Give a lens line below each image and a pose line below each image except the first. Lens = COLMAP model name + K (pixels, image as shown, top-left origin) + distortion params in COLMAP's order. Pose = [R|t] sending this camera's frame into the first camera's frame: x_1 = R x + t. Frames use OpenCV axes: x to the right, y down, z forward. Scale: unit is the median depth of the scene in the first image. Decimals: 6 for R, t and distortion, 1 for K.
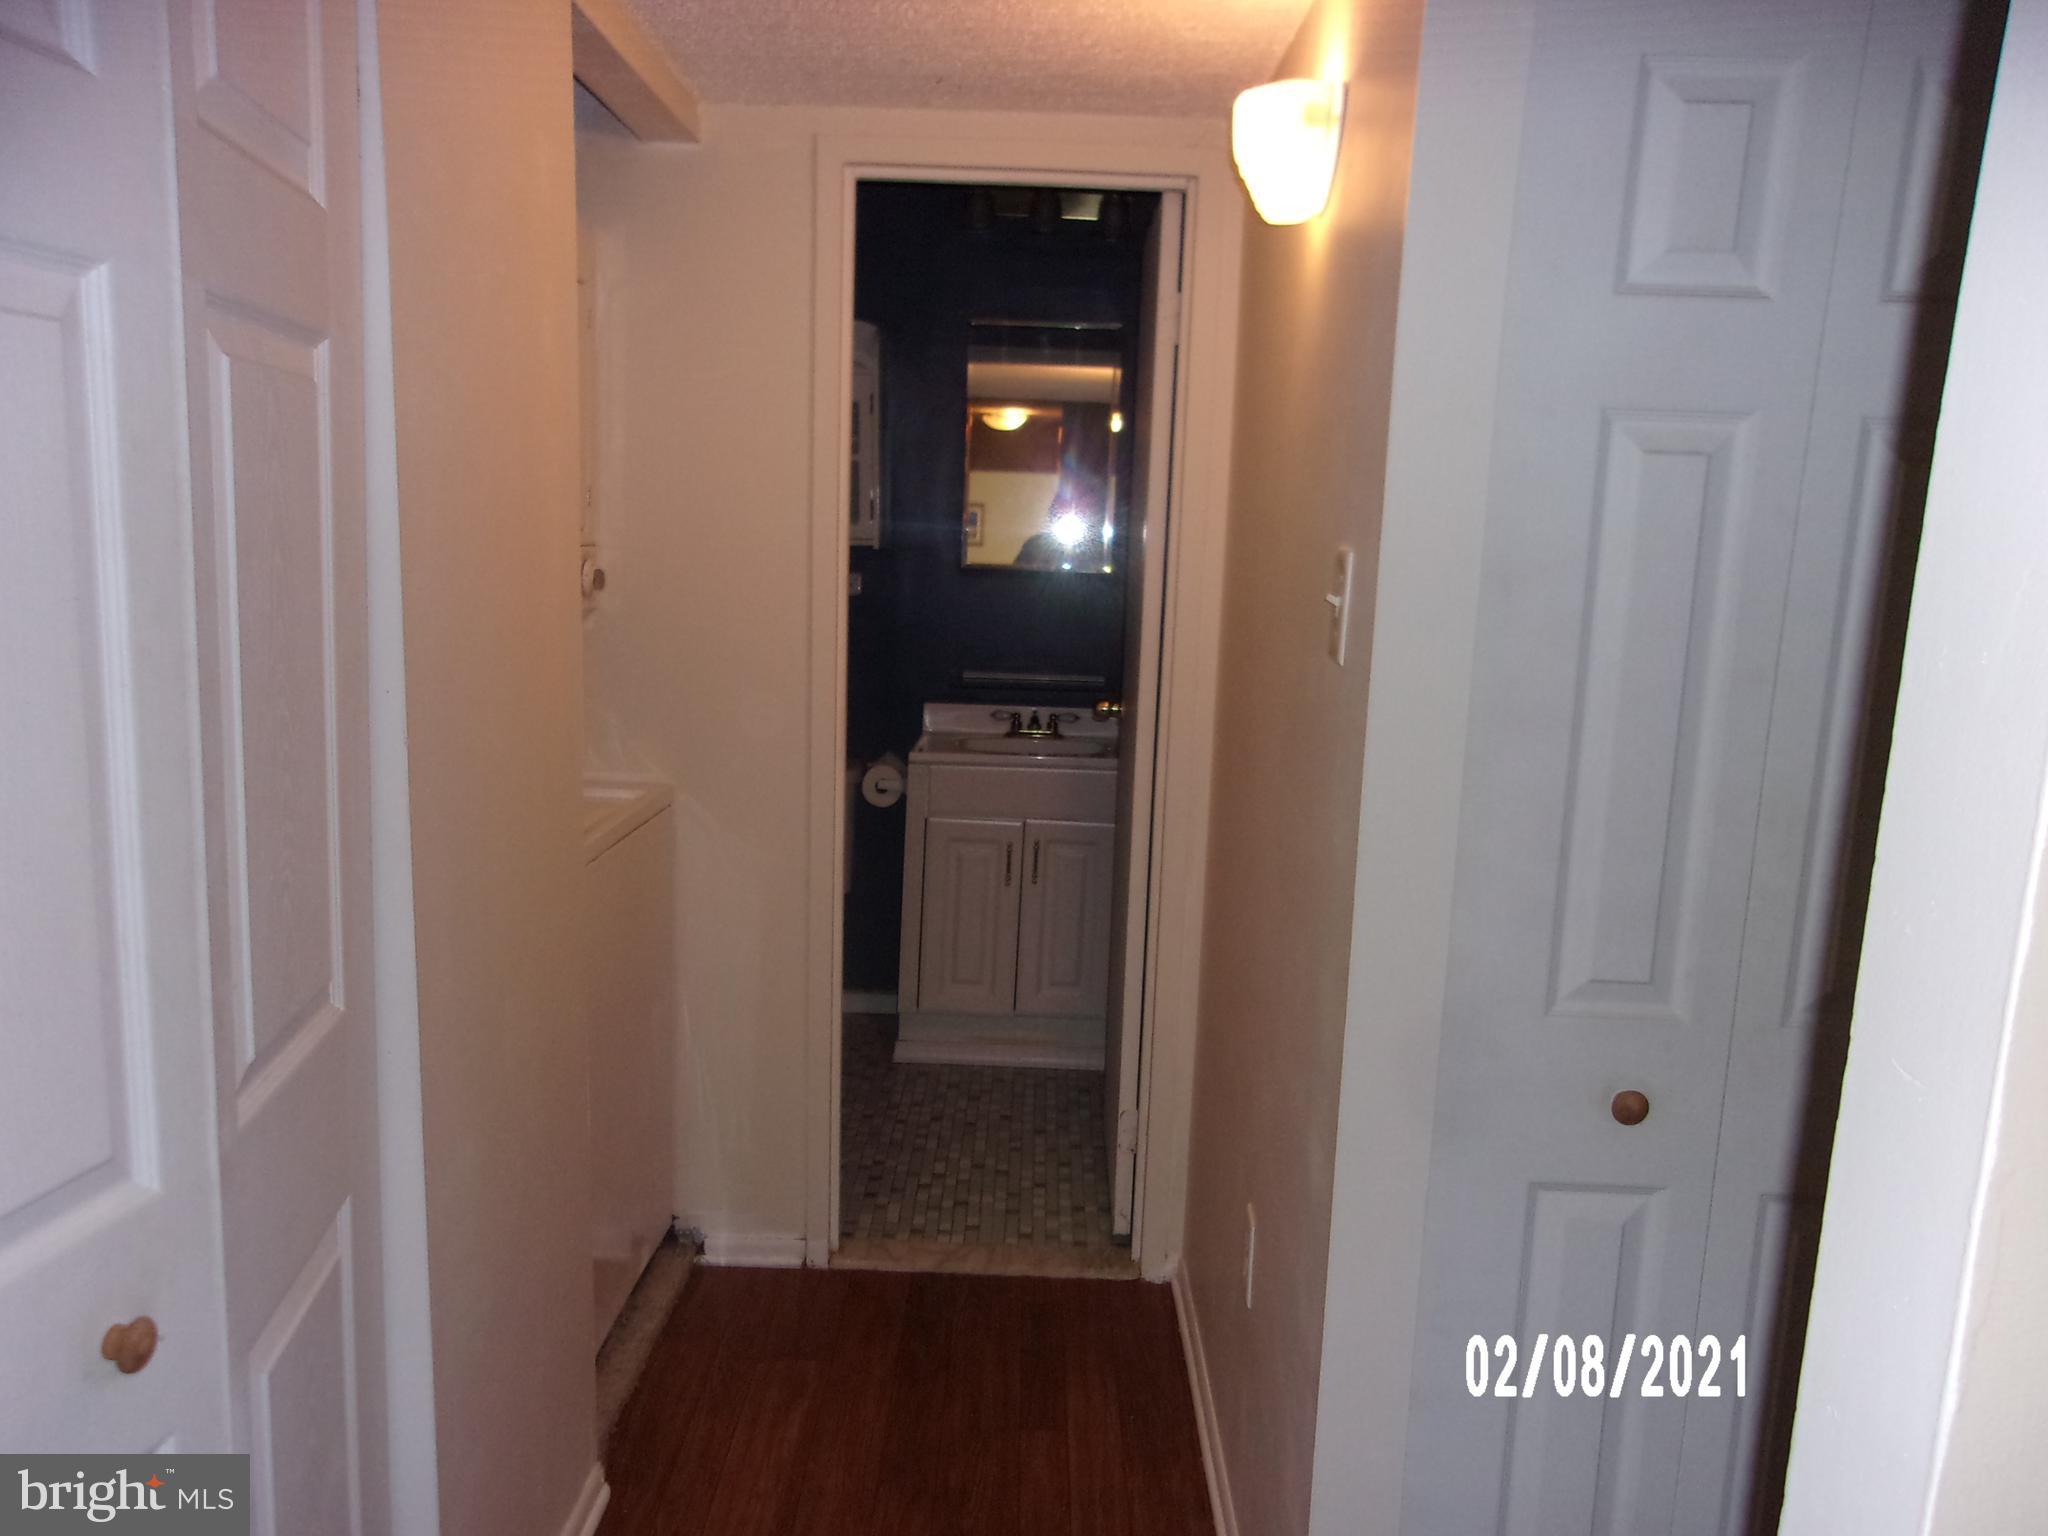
lens RADIAL K [[1561.8, 0, 1026.1], [0, 1561.8, 785.5], [0, 0, 1]] dist [-0.042778, 0.069118]
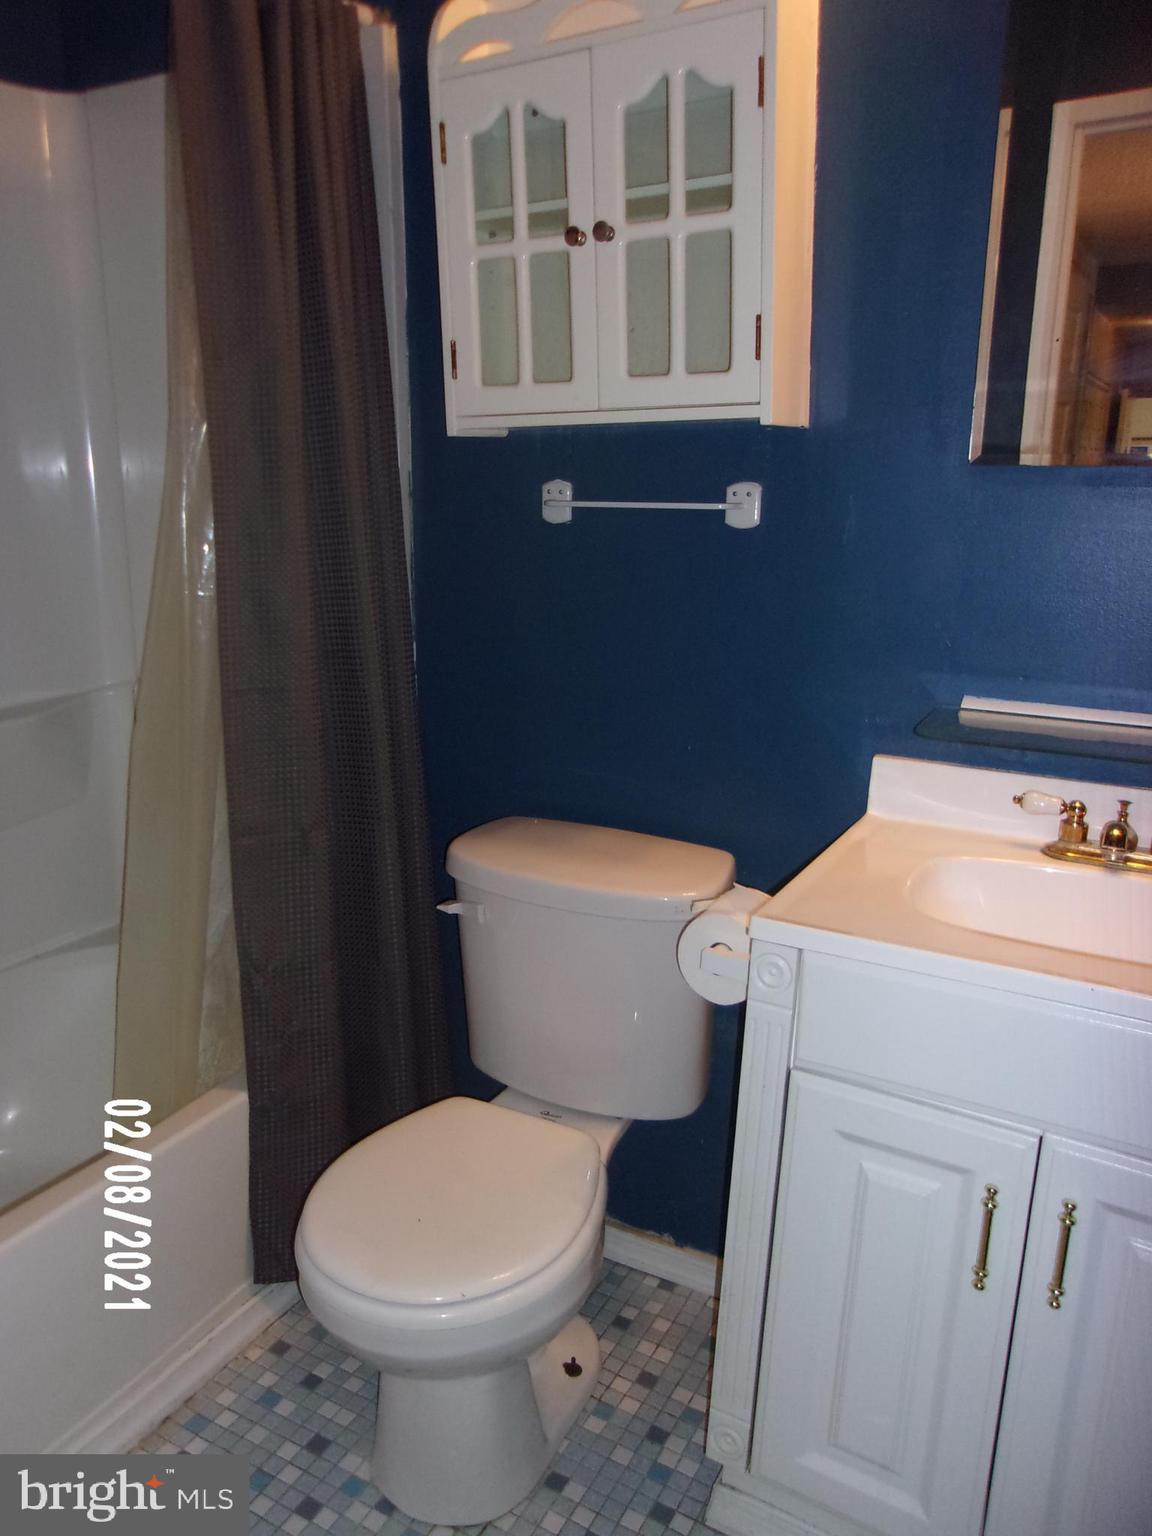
lens RADIAL K [[1171.3, 0, 573.4], [0, 1171.3, 769.3], [0, 0, 1]] dist [-0.042778, 0.069118]
pose [[0.867766, 0.090073, -0.488742, 0.029812], [-0.043219, 0.993390, 0.106341, -0.088042], [0.495090, -0.071157, 0.865923, 0.723095]]
